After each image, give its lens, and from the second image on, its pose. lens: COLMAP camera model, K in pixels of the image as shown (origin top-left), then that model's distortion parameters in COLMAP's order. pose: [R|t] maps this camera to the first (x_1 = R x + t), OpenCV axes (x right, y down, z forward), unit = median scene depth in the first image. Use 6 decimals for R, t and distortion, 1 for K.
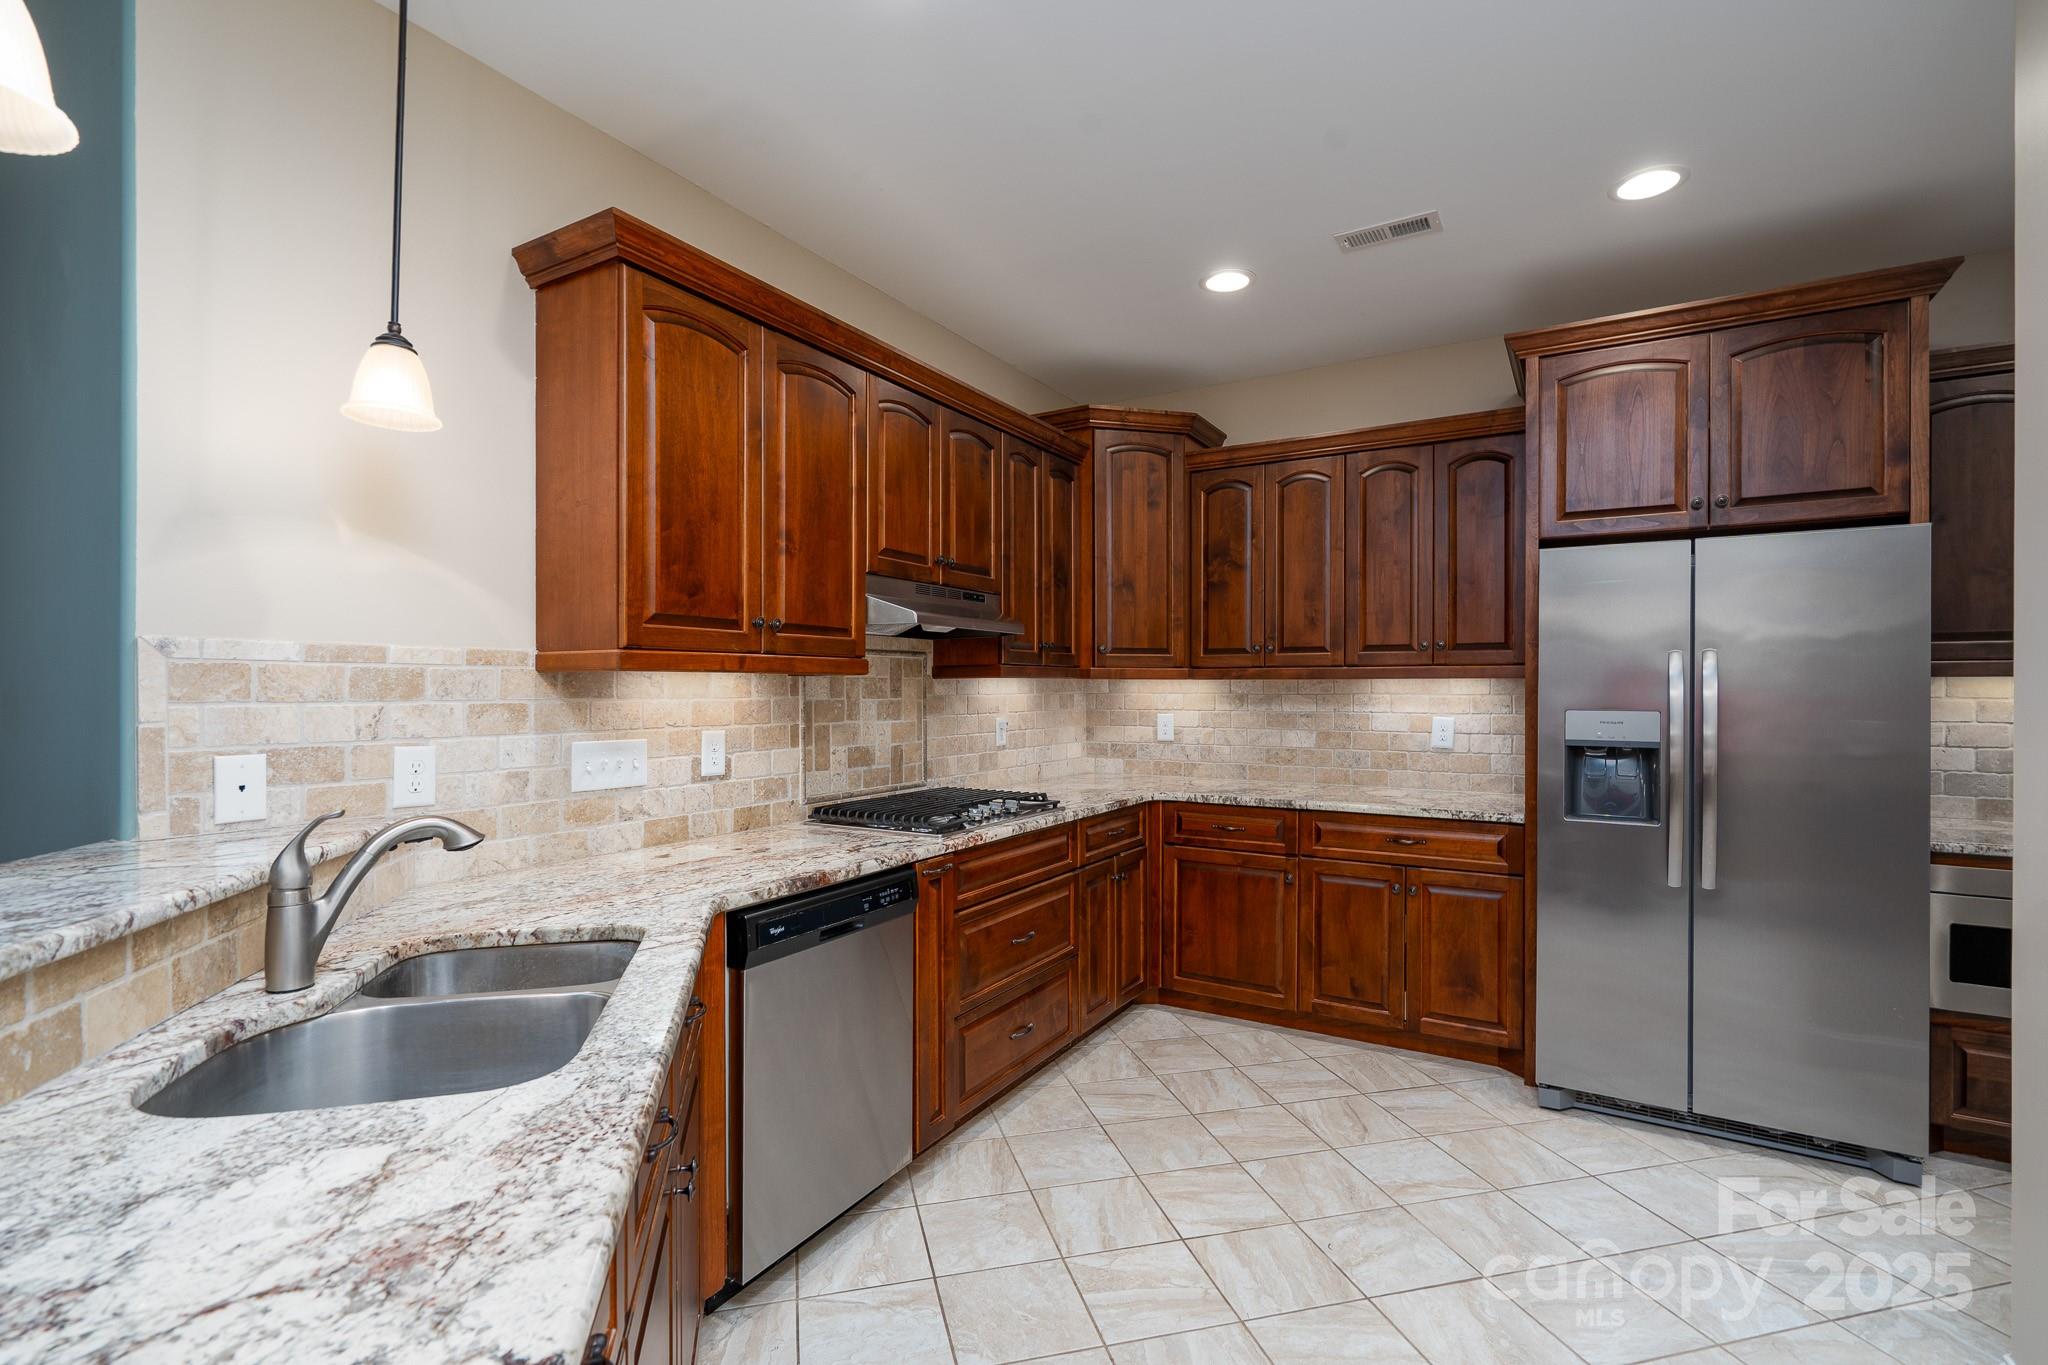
lens RADIAL K [[943.1, 0, 1029.4], [0, 943.1, 692.0], [0, 0, 1]] dist [-0.000694, -0.000107]
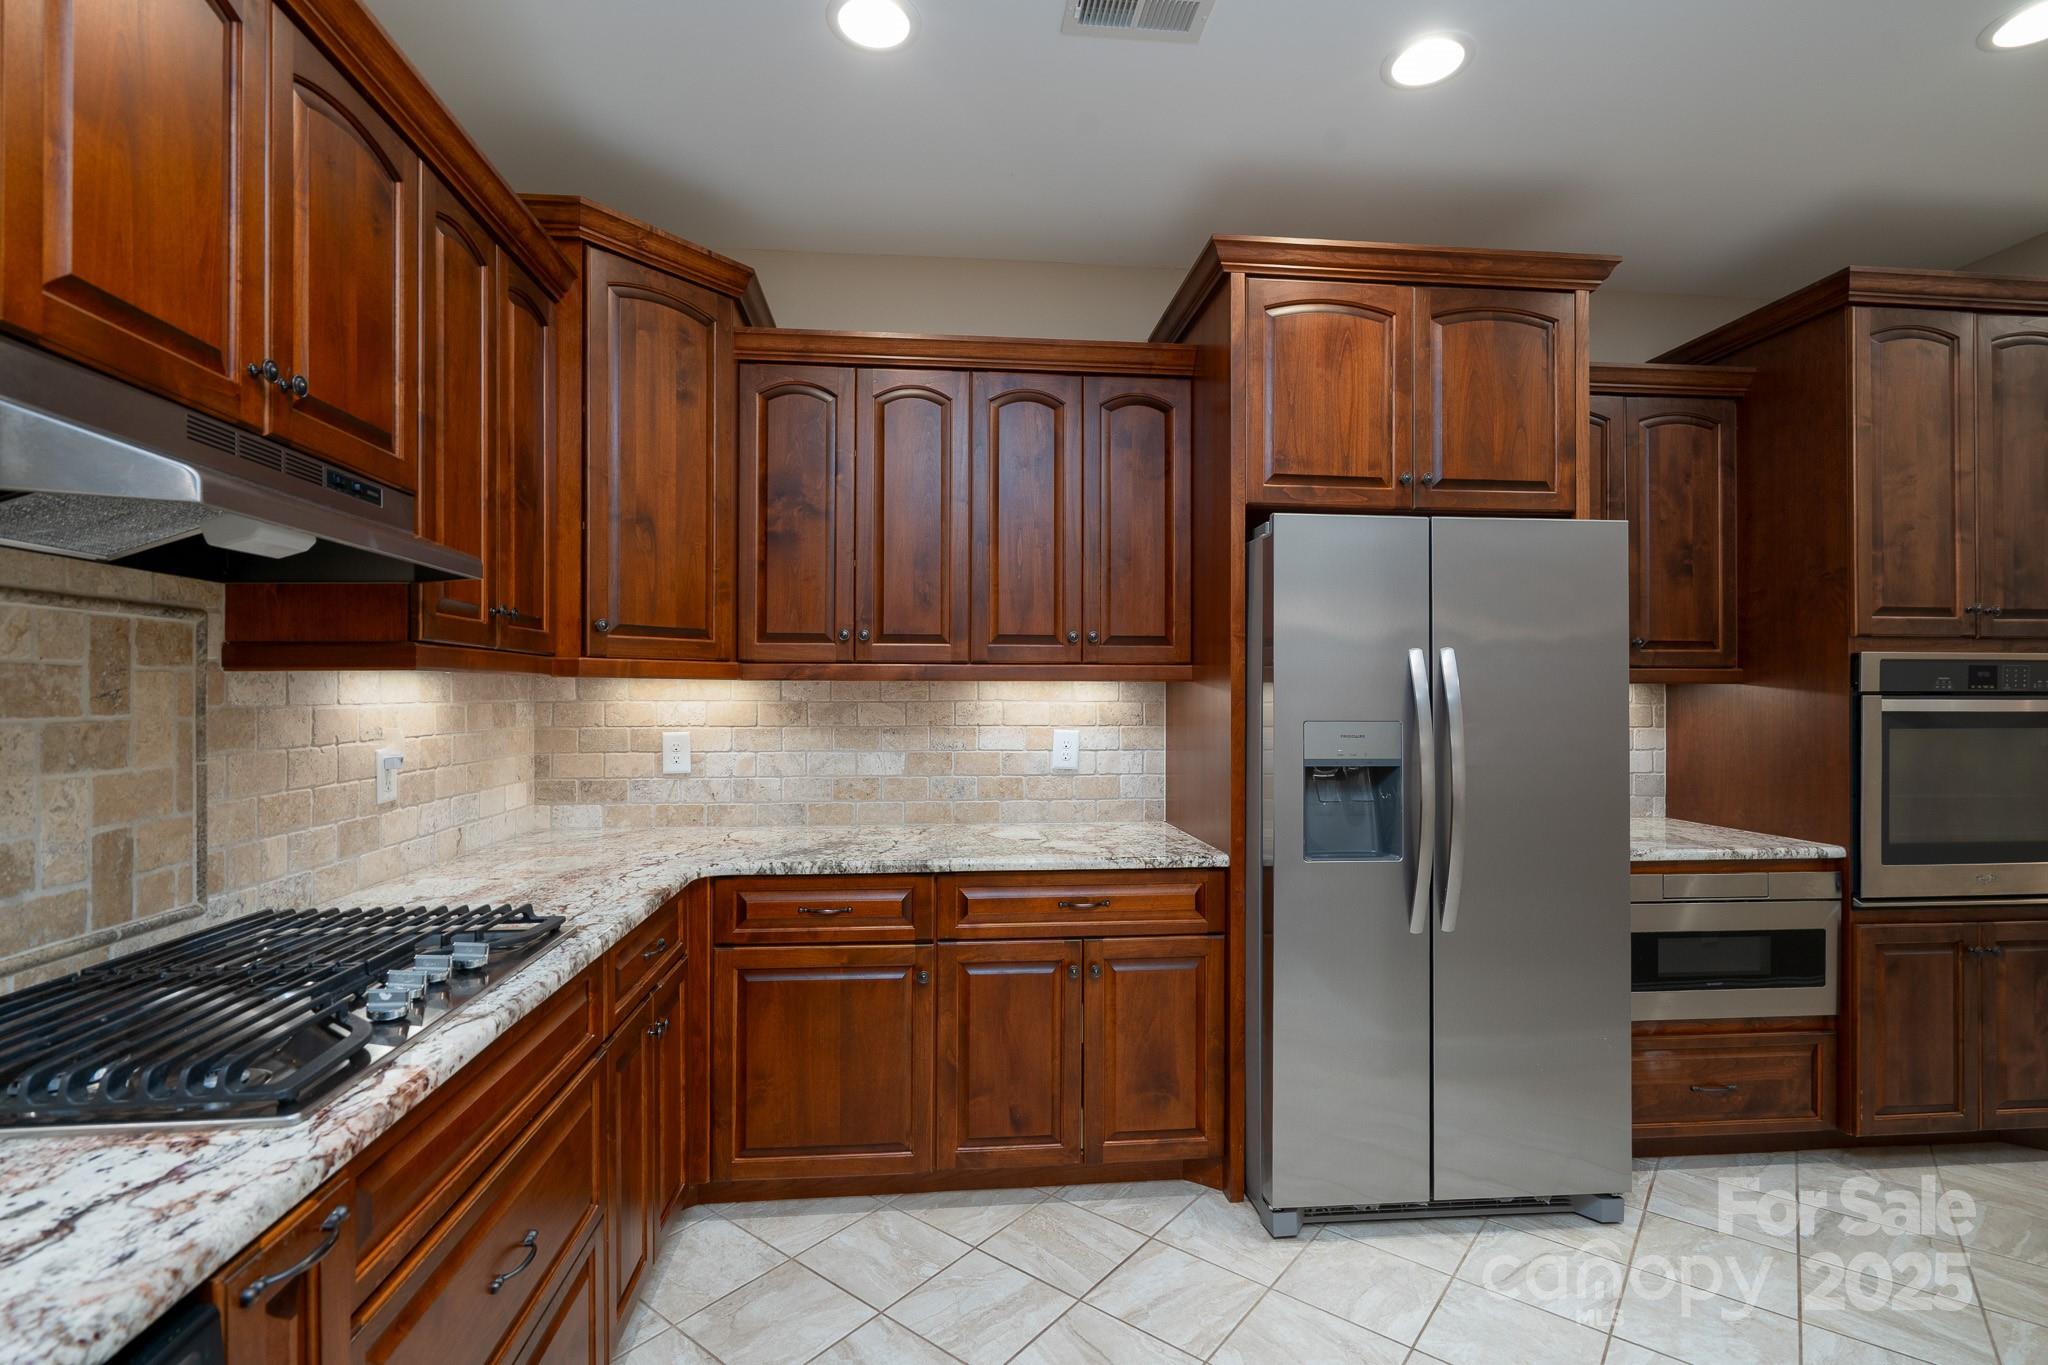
lens RADIAL K [[908.1, 0, 1001.9], [0, 908.1, 694.4], [0, 0, 1]] dist [-0.002620, 0.000772]
pose [[0.800603, 0.001988, 0.599192, -0.065524], [0.001328, 0.999986, -0.005092, 0.000035], [-0.599194, 0.004872, 0.800589, 0.440408]]
